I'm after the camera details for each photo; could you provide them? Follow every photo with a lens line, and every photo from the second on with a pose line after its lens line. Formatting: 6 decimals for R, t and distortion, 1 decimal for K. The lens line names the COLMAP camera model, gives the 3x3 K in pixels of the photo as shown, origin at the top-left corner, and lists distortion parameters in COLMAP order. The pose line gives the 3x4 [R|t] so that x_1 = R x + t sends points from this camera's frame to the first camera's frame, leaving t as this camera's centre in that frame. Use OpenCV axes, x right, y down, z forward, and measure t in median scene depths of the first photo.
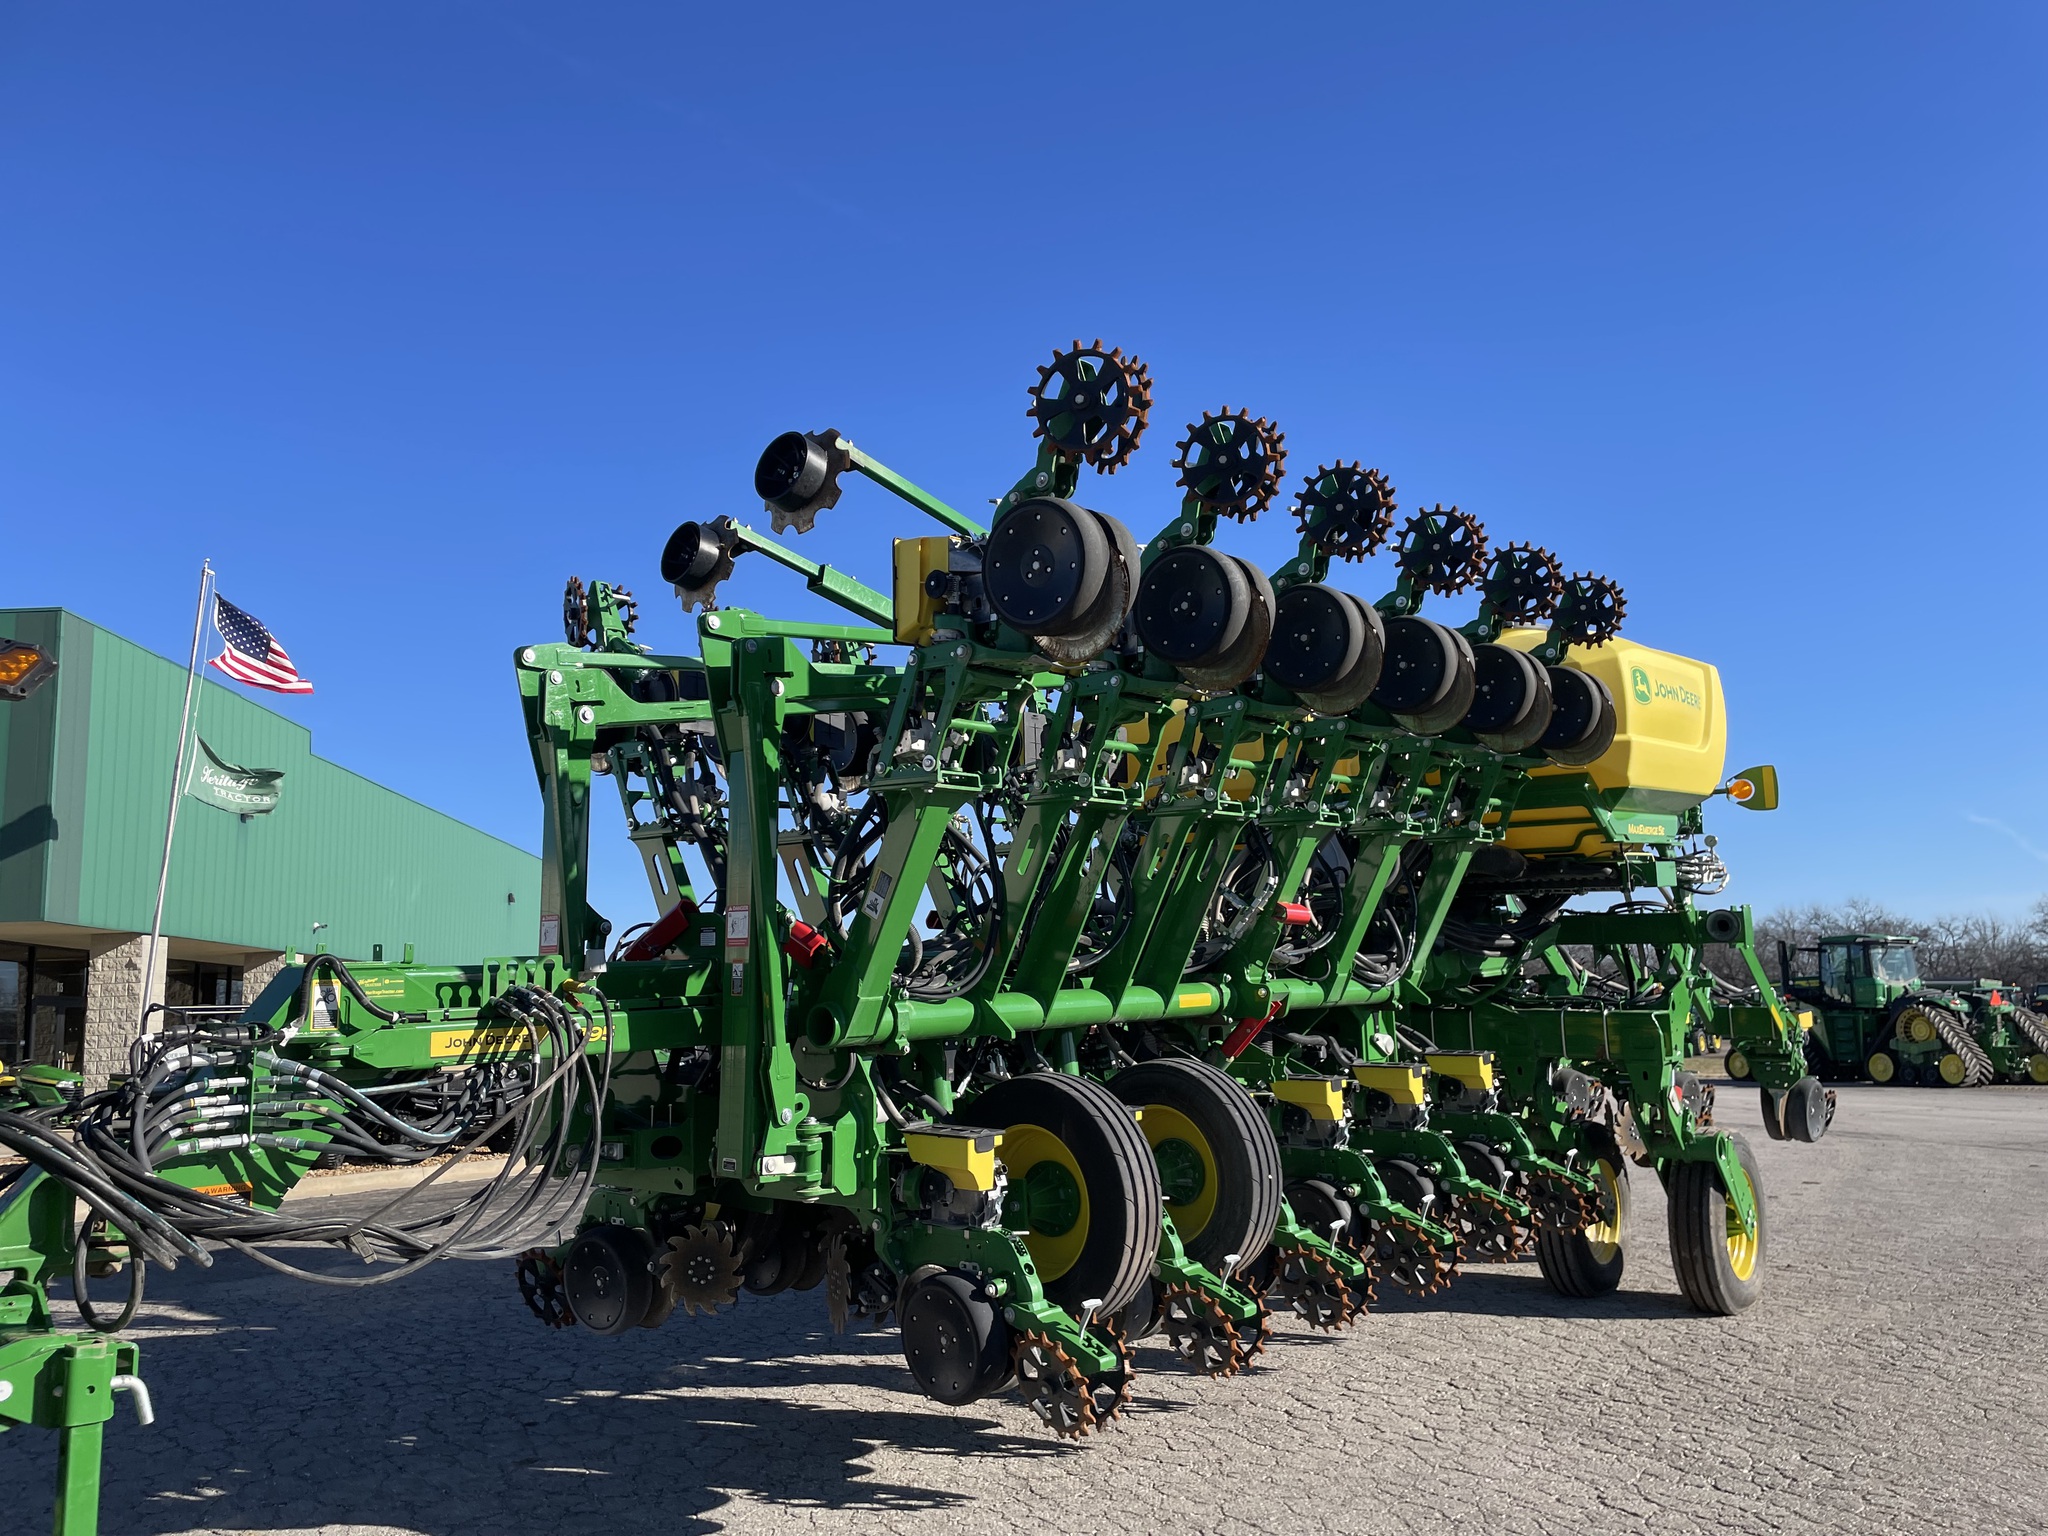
lens RADIAL K [[1534.3, 0, 1037.0], [0, 1534.3, 771.5], [0, 0, 1]] dist [0.066273, -0.084437]
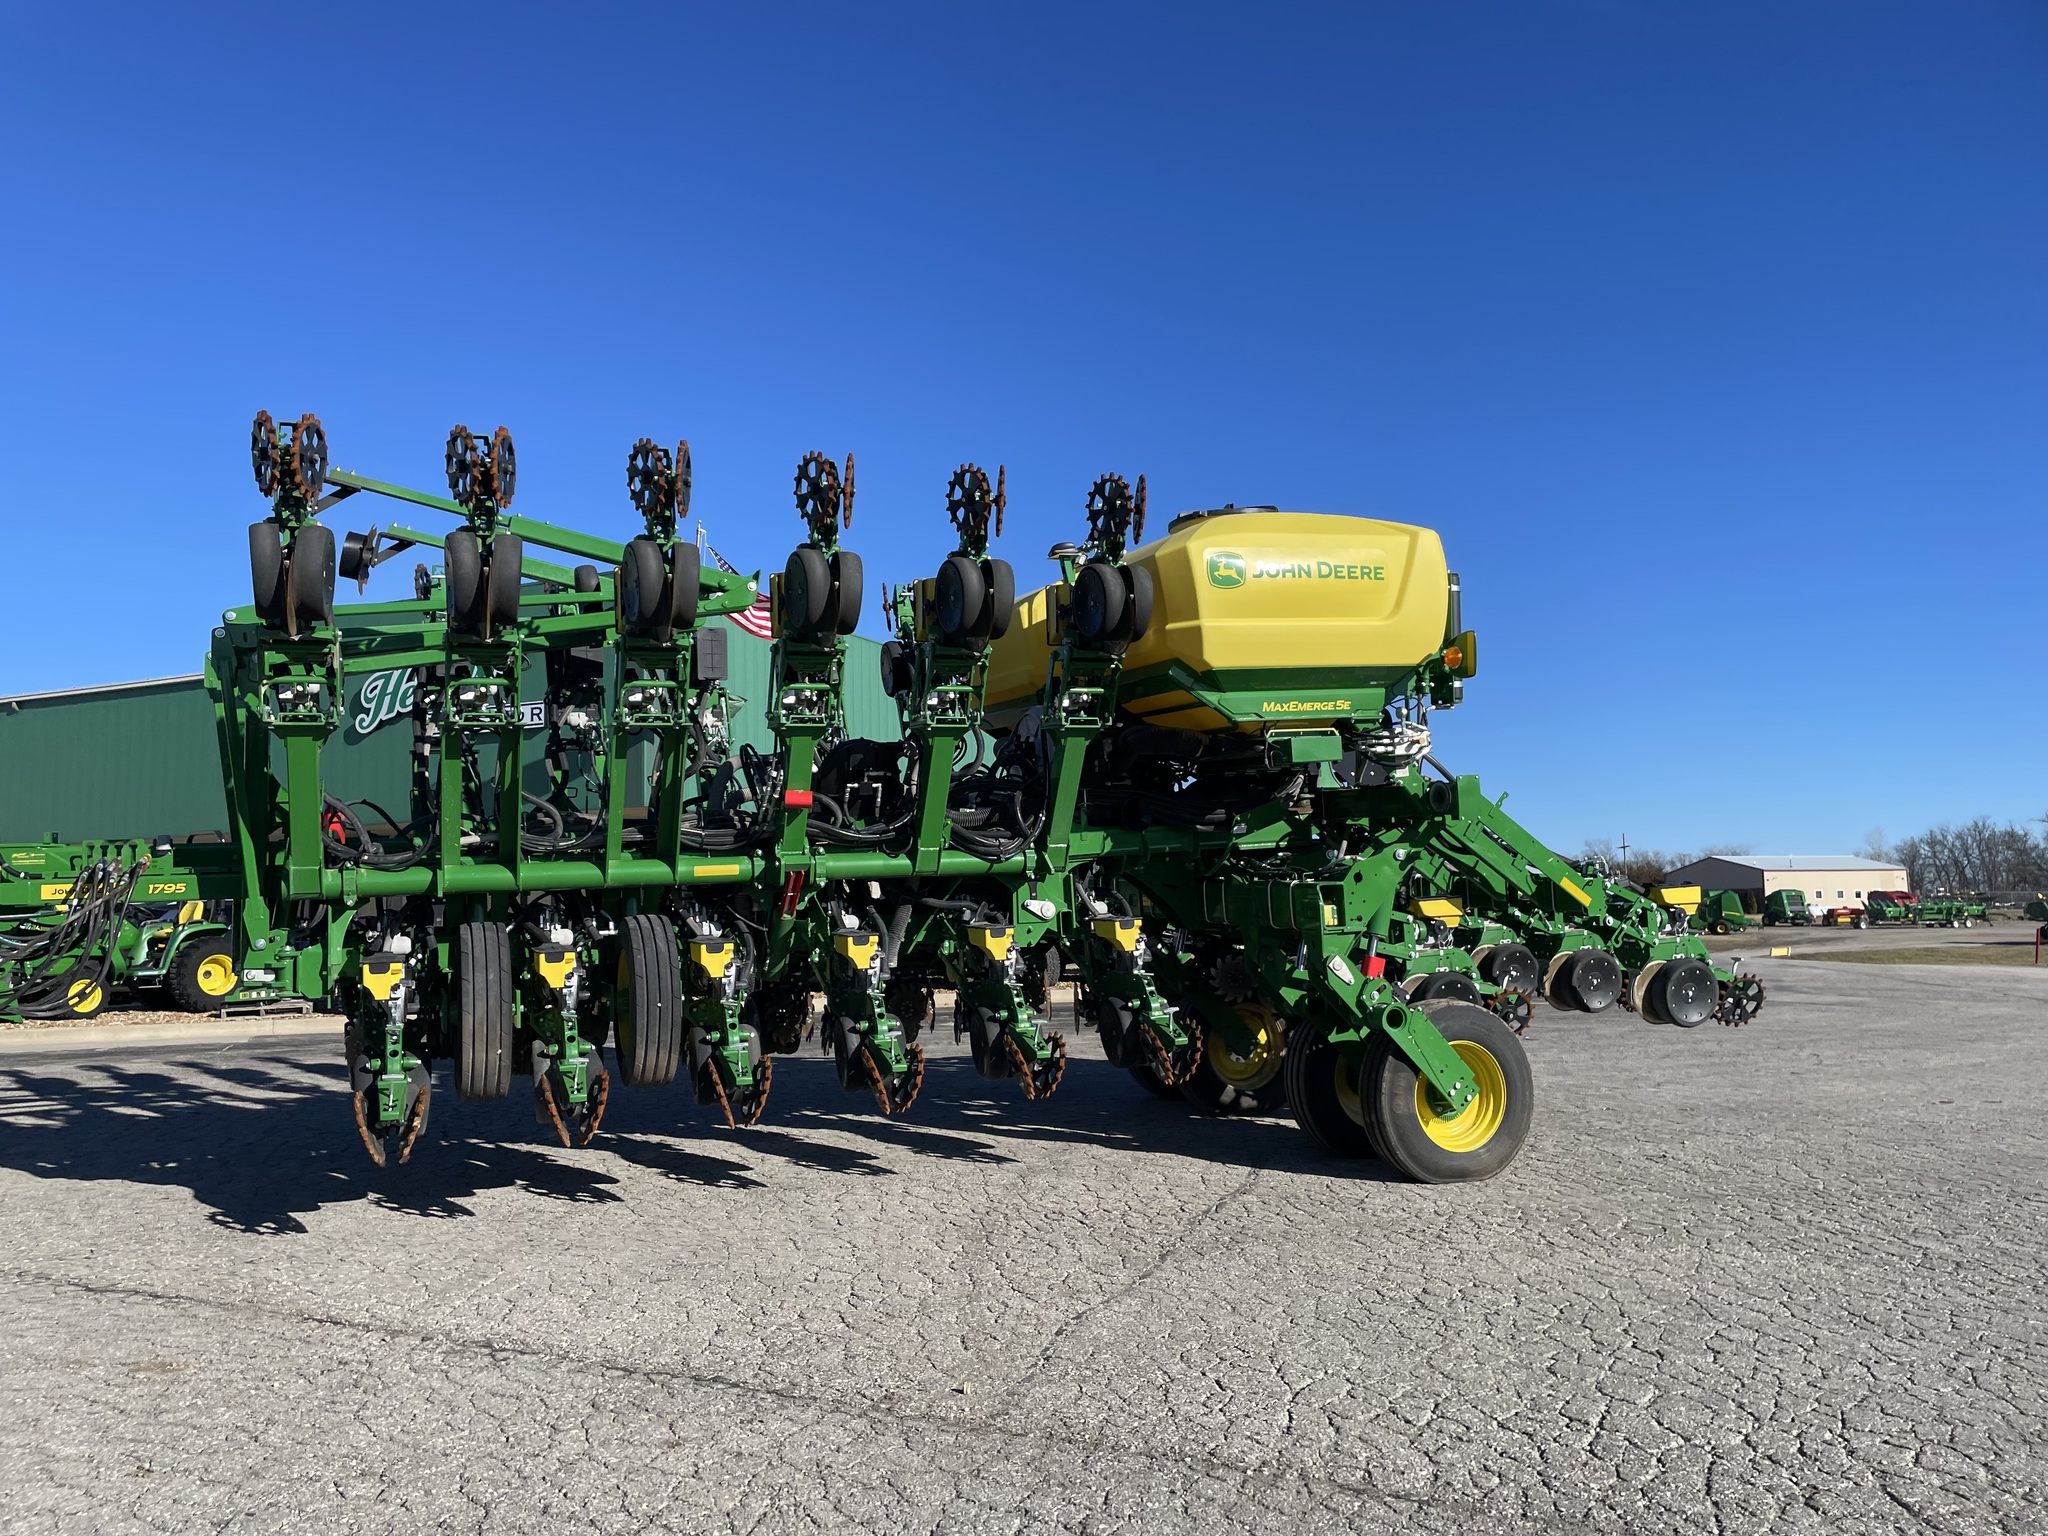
lens RADIAL K [[1534.3, 0, 1005.6], [0, 1534.3, 765.8], [0, 0, 1]] dist [0.066273, -0.084437]
pose [[0.877681, -0.025094, -0.478588, 1.034936], [0.063805, 0.995857, 0.064795, -0.002033], [0.474979, -0.087405, 0.875646, 0.025241]]
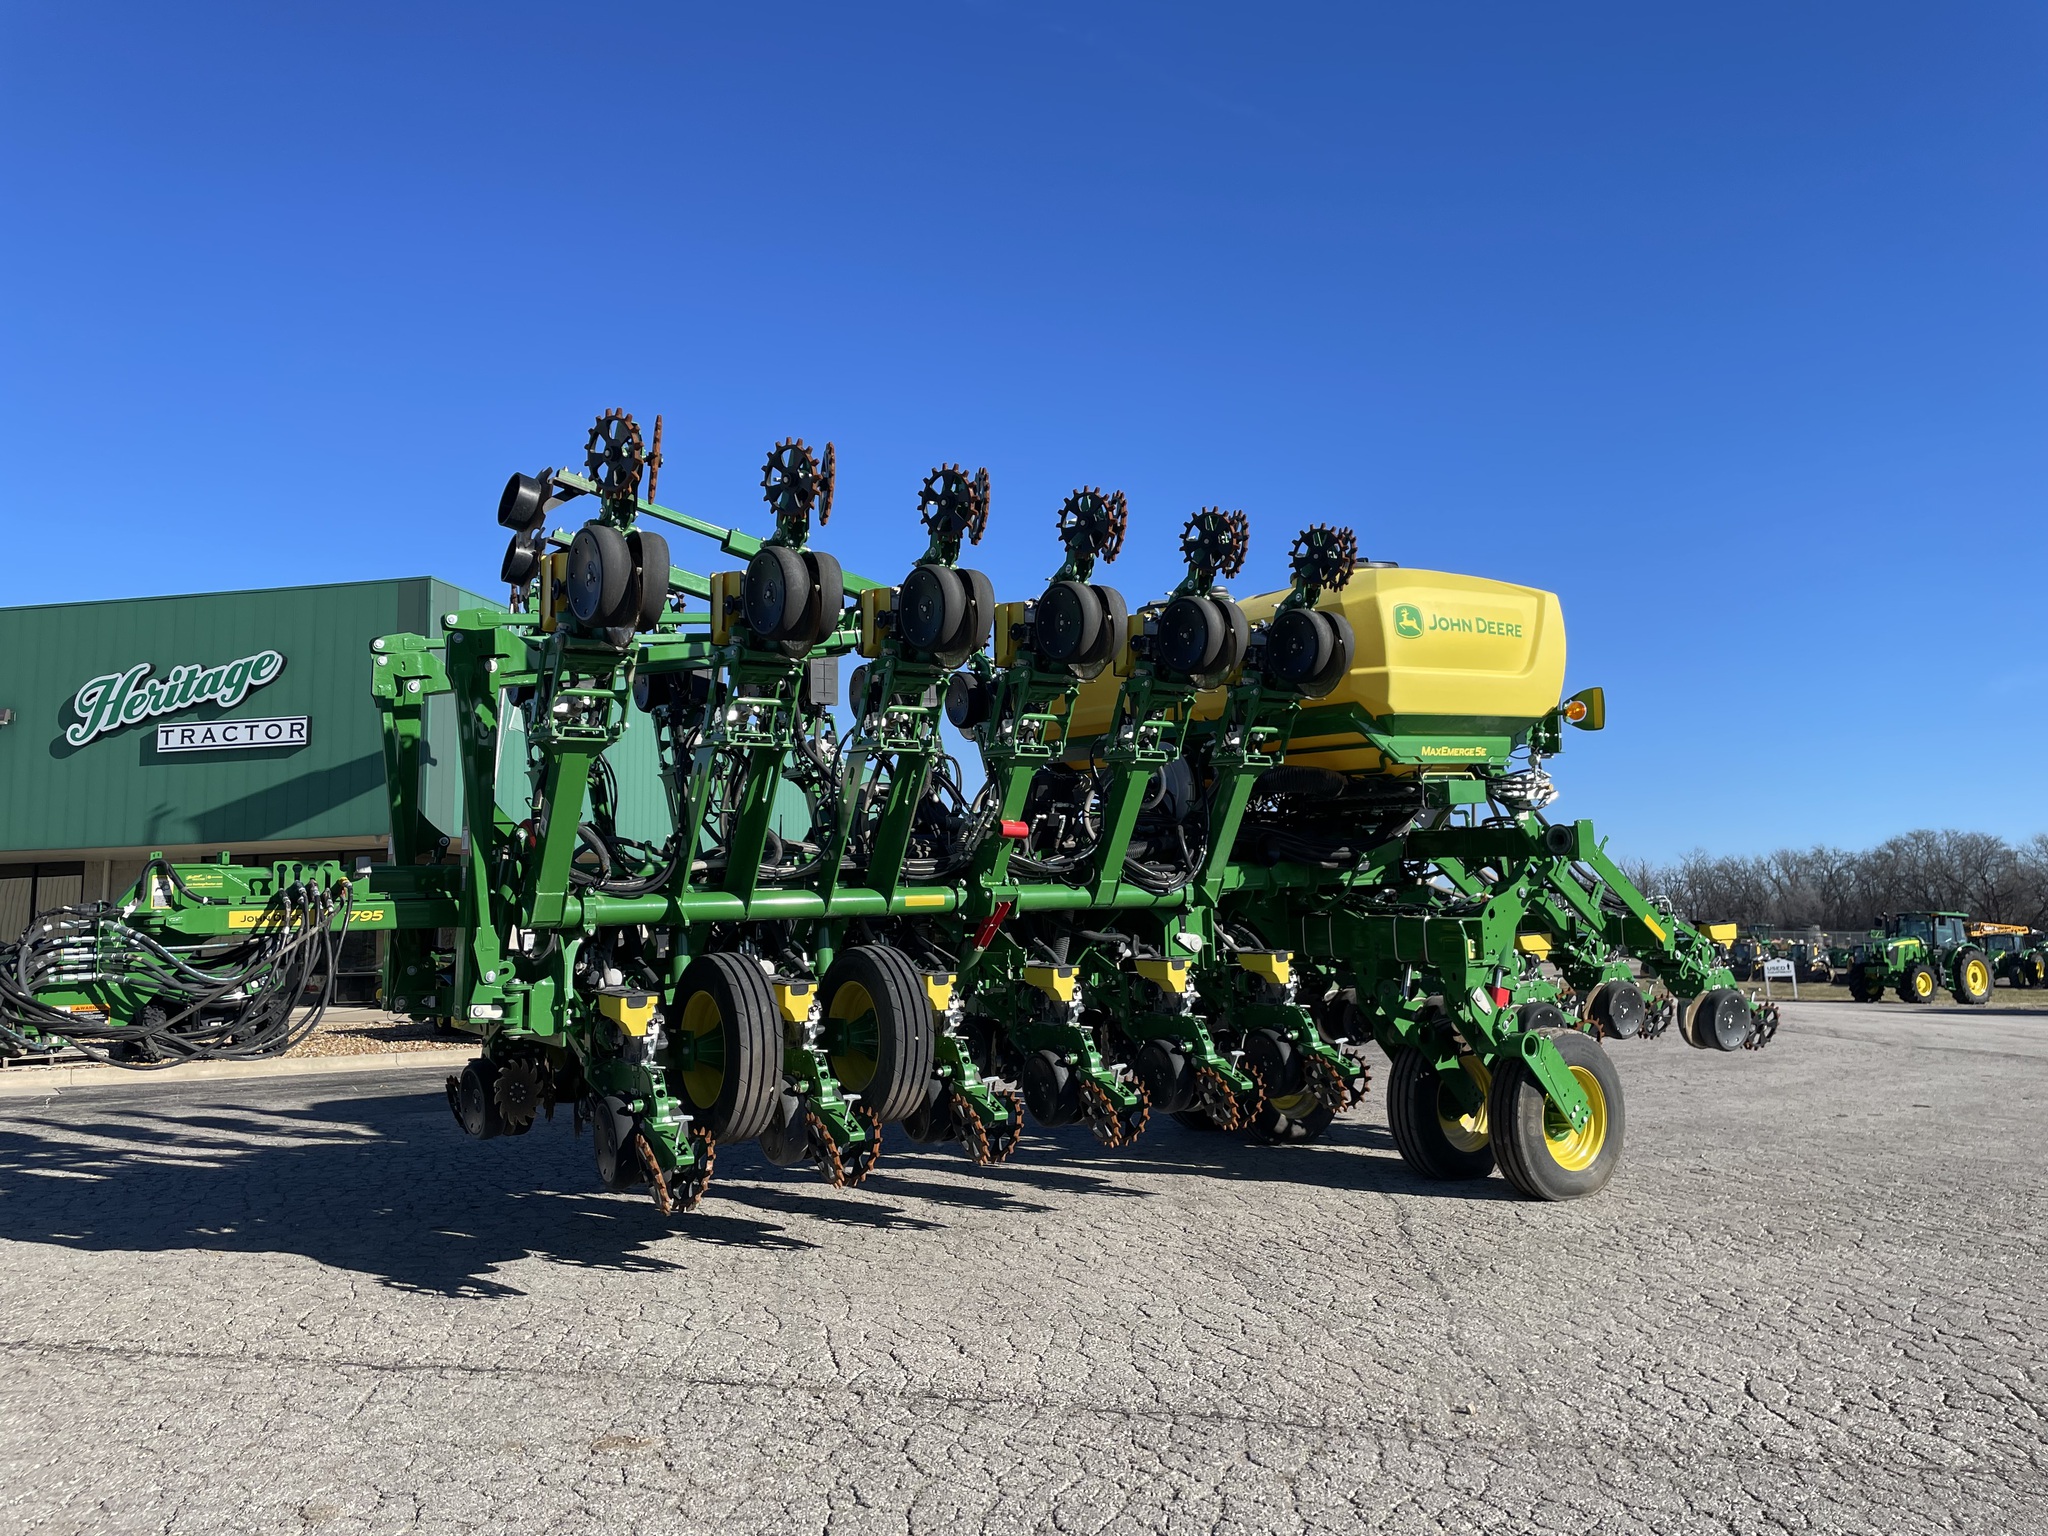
lens RADIAL K [[1534.3, 0, 1023.3], [0, 1534.3, 739.0], [0, 0, 1]] dist [0.066273, -0.084437]
pose [[0.963396, -0.014666, -0.267682, 0.577763], [0.024721, 0.999108, 0.034231, -0.022694], [0.266941, -0.039595, 0.962899, -0.175579]]
